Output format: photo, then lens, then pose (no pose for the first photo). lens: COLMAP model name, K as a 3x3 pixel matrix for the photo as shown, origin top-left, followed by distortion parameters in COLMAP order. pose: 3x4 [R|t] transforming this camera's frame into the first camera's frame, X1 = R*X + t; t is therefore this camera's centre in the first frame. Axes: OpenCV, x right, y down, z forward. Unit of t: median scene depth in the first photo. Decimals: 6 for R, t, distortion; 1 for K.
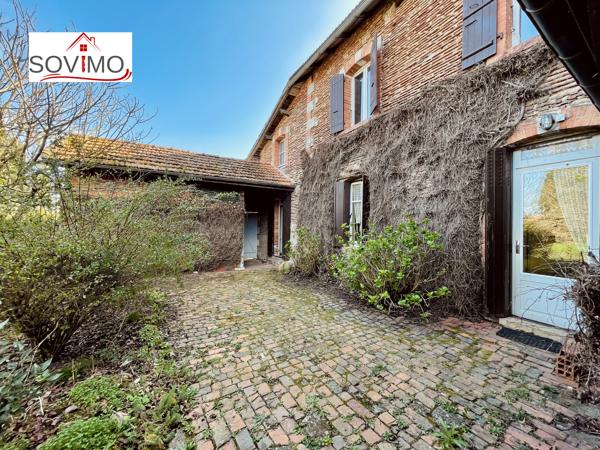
lens RADIAL K [[244.8, 0, 300.0], [0, 244.8, 225.0], [0, 0, 1]] dist [-0.000237, -0.000095]
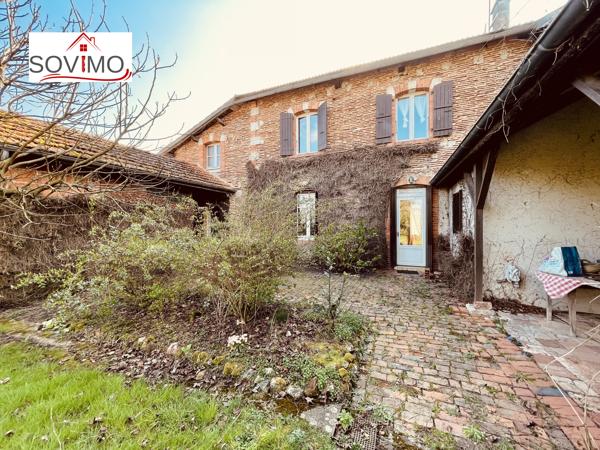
lens RADIAL K [[244.8, 0, 300.0], [0, 244.8, 225.0], [0, 0, 1]] dist [-0.000237, -0.000095]
pose [[0.797409, -0.011874, 0.603322, -0.693740], [0.009479, 0.999929, 0.007152, -0.006173], [-0.603365, 0.000016, 0.797465, -0.128489]]
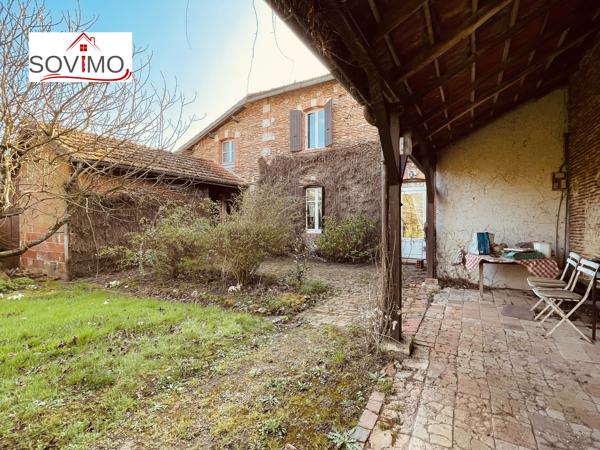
lens RADIAL K [[309.8, 0, 300.0], [0, 309.8, 225.0], [0, 0, 1]] dist [-0.000125, -0.000020]
pose [[0.870821, -0.013697, 0.491409, -0.797178], [0.007295, 0.999862, 0.014942, 0.015069], [-0.491546, -0.009427, 0.870801, -0.617757]]
